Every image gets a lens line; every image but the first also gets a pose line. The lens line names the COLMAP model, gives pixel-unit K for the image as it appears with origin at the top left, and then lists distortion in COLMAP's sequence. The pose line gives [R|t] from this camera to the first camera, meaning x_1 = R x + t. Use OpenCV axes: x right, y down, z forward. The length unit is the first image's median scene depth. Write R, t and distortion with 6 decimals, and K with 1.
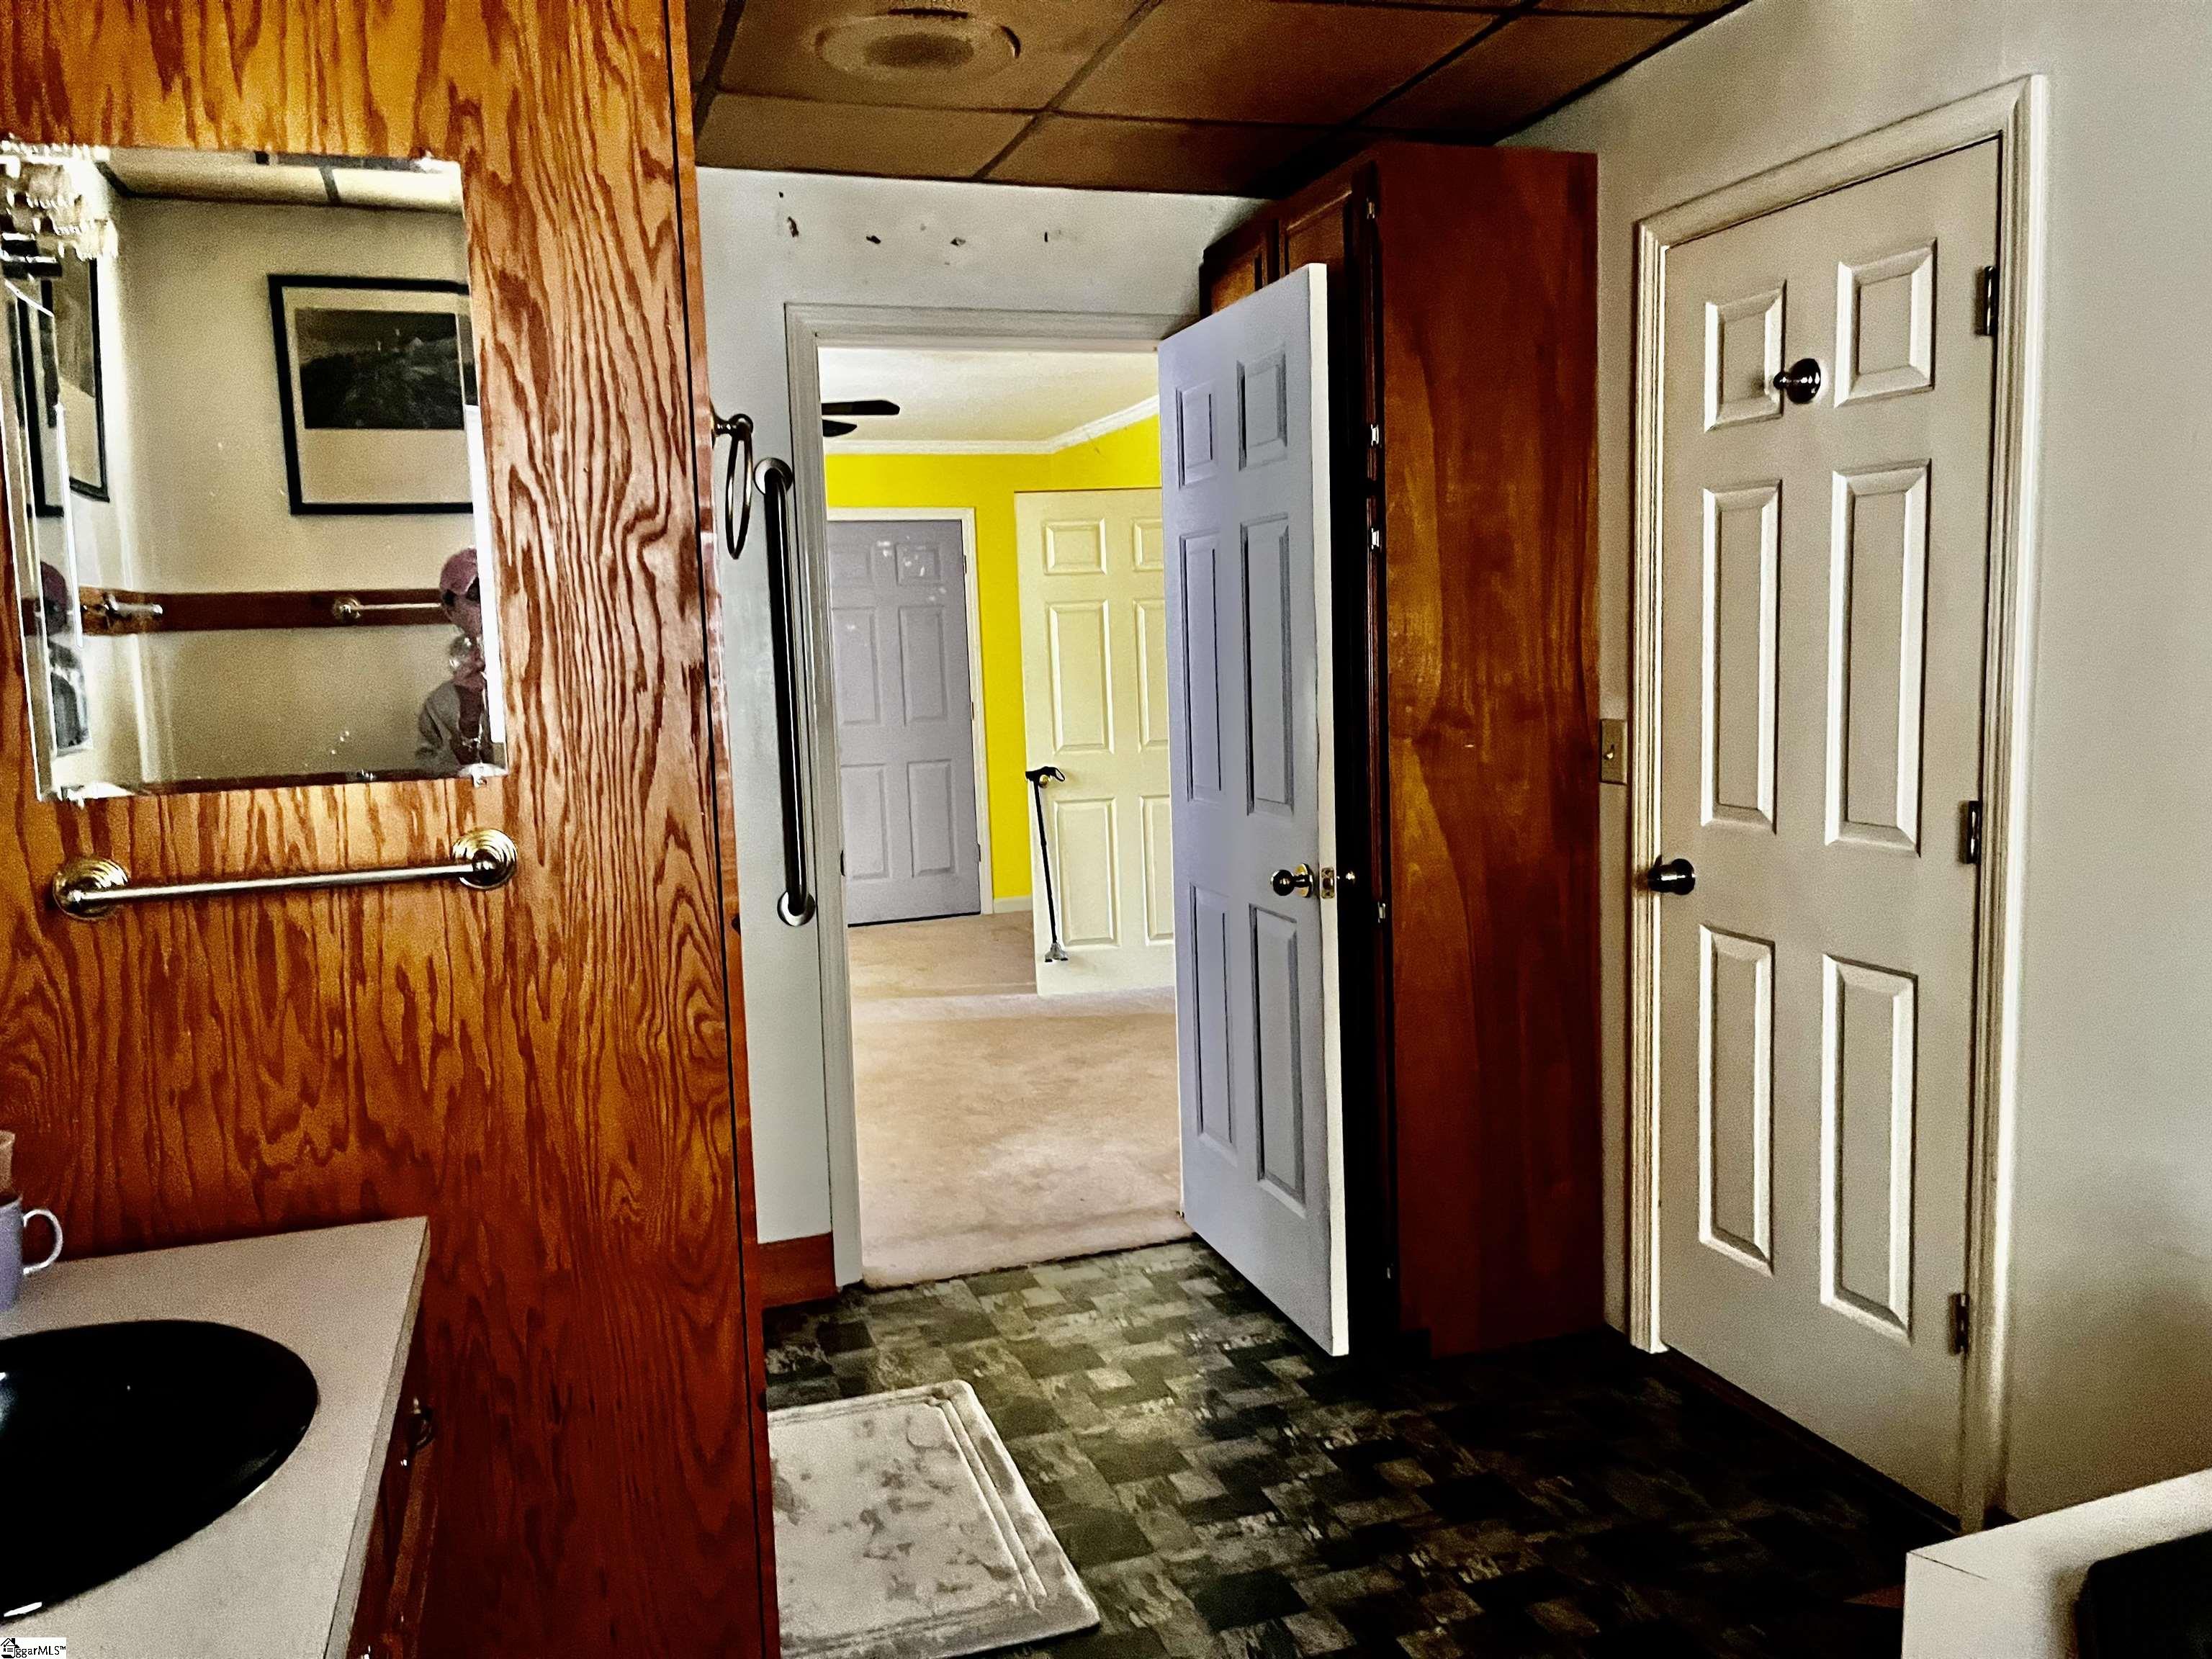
lens RADIAL K [[1665.2, 0, 1106.0], [0, 1665.2, 829.5], [0, 0, 1]] dist [0.000038, -0.000019]
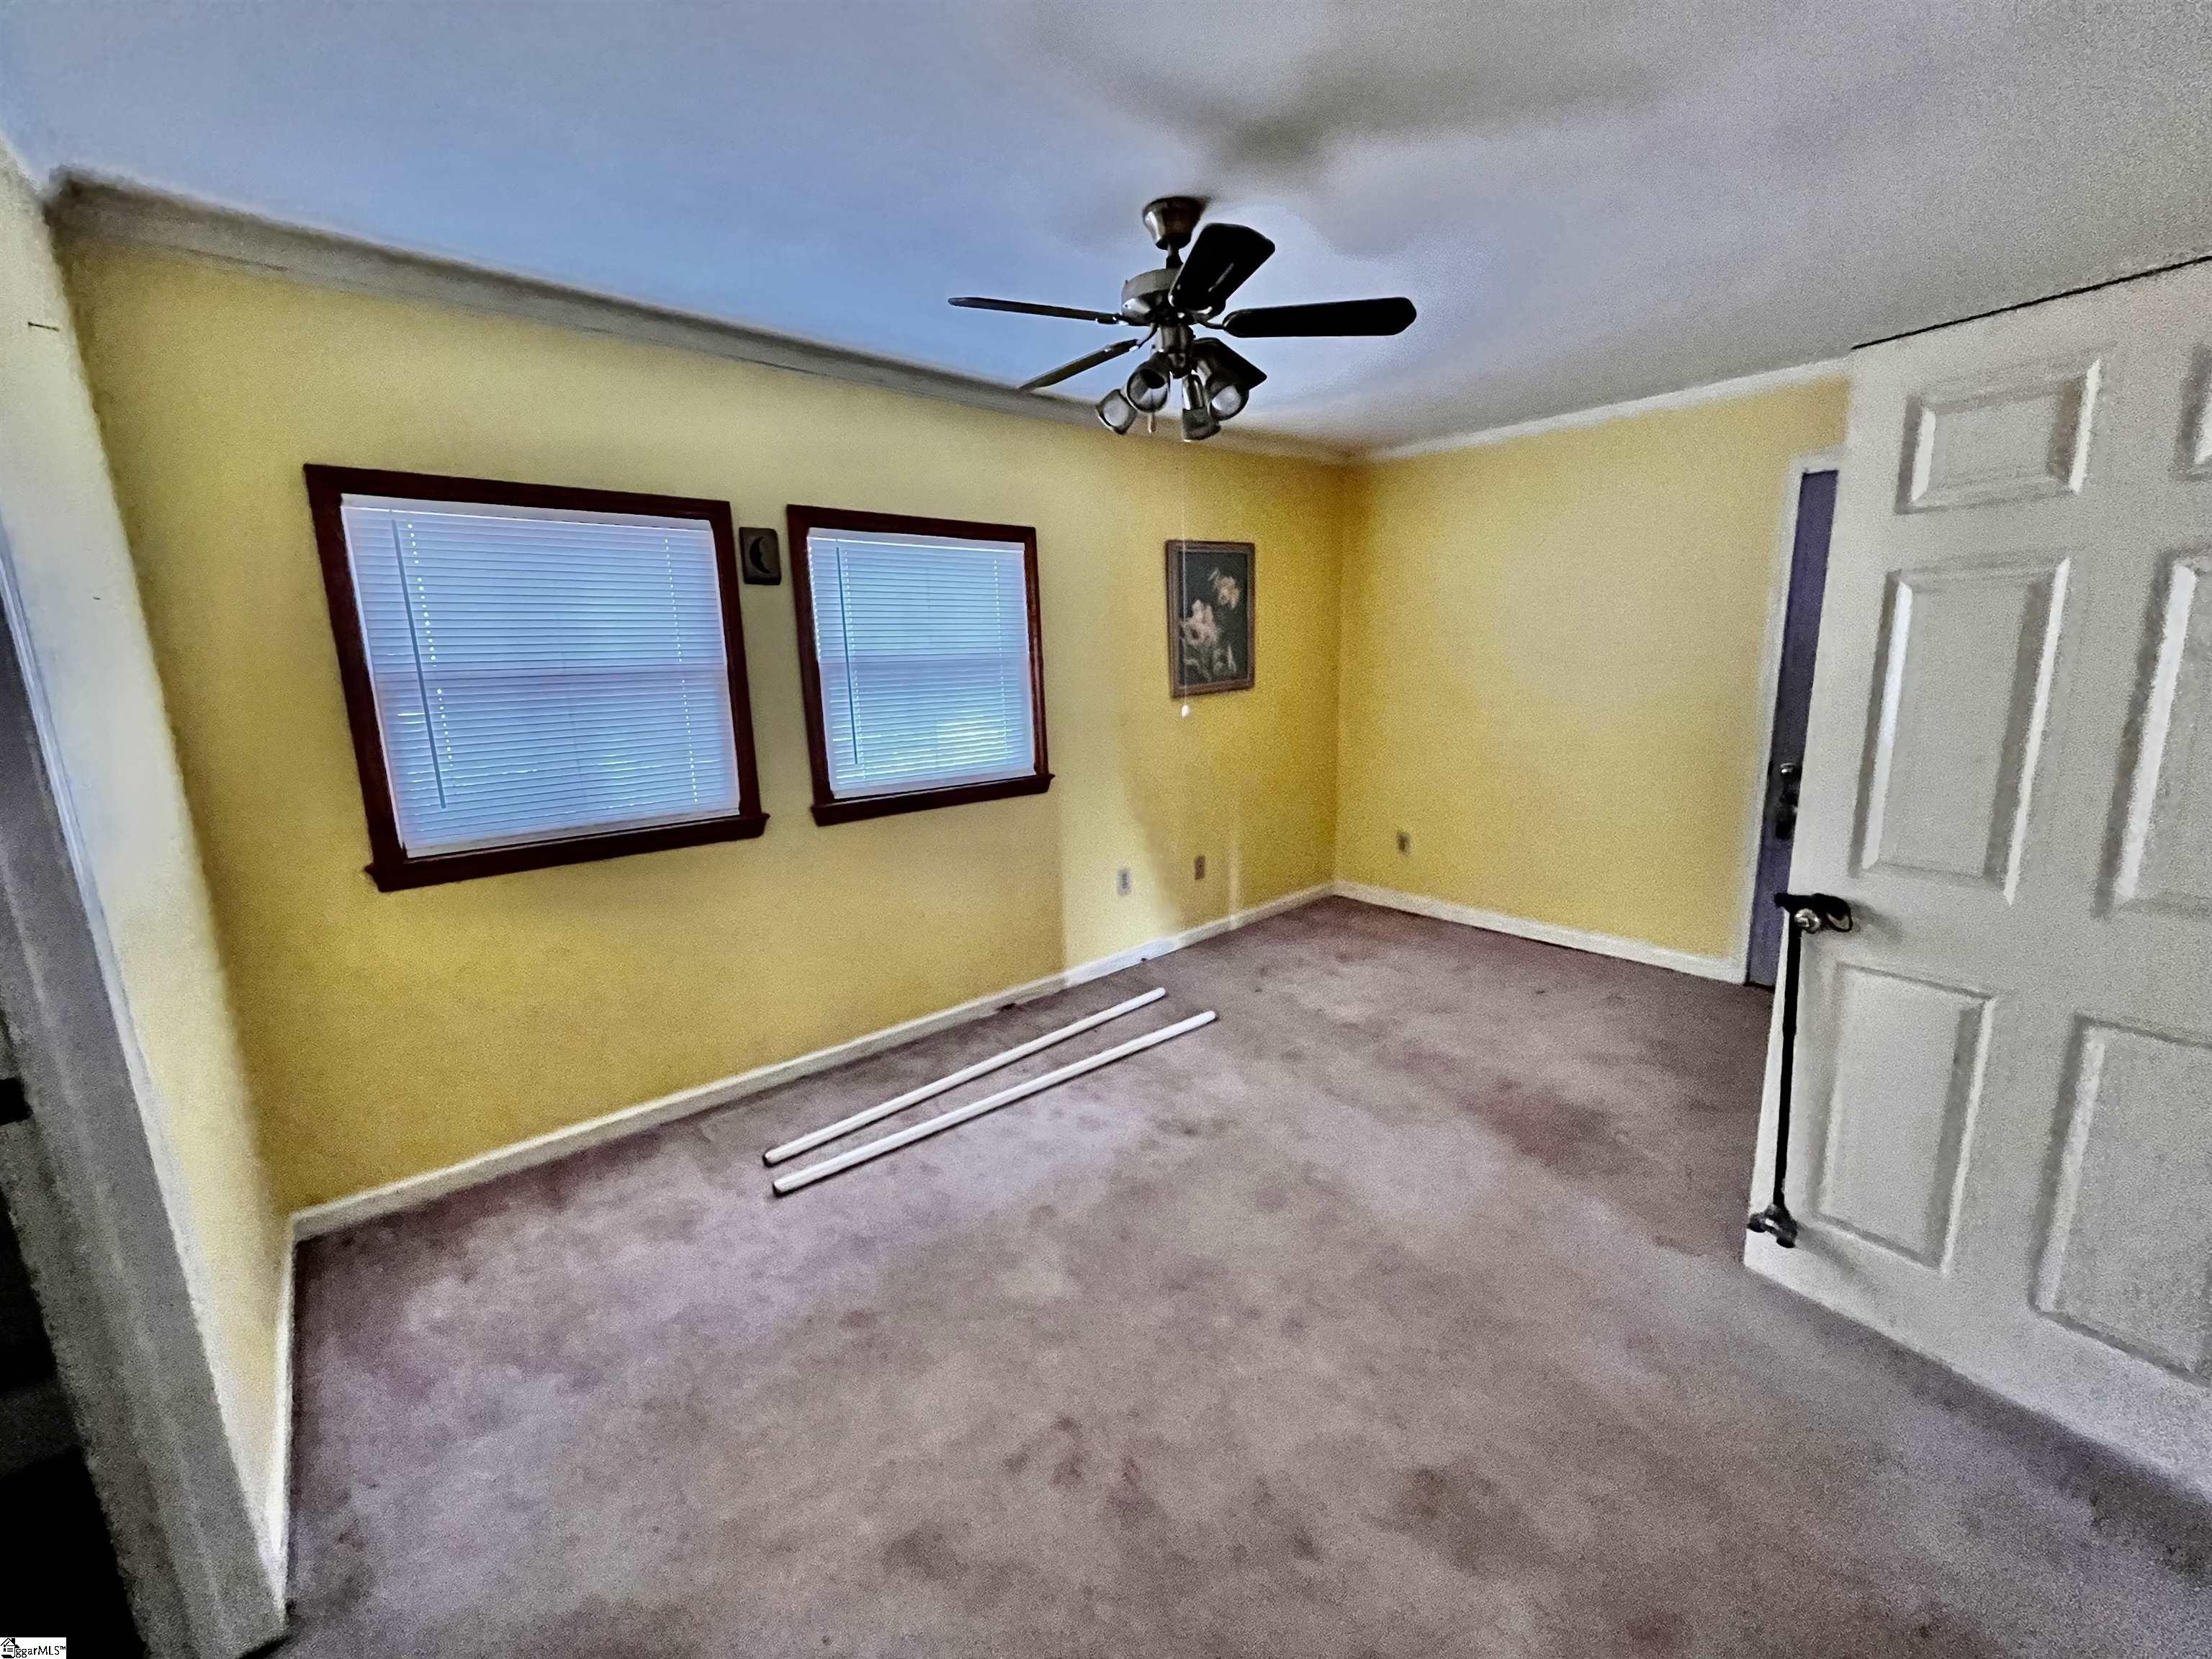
lens RADIAL K [[898.7, 0, 1106.0], [0, 898.7, 829.5], [0, 0, 1]] dist [-0.000075, -0.000054]
pose [[0.378992, 0.203877, -0.902662, 0.130193], [-0.099811, 0.978745, 0.179154, -0.085602], [0.920002, 0.022198, 0.391285, 0.677021]]
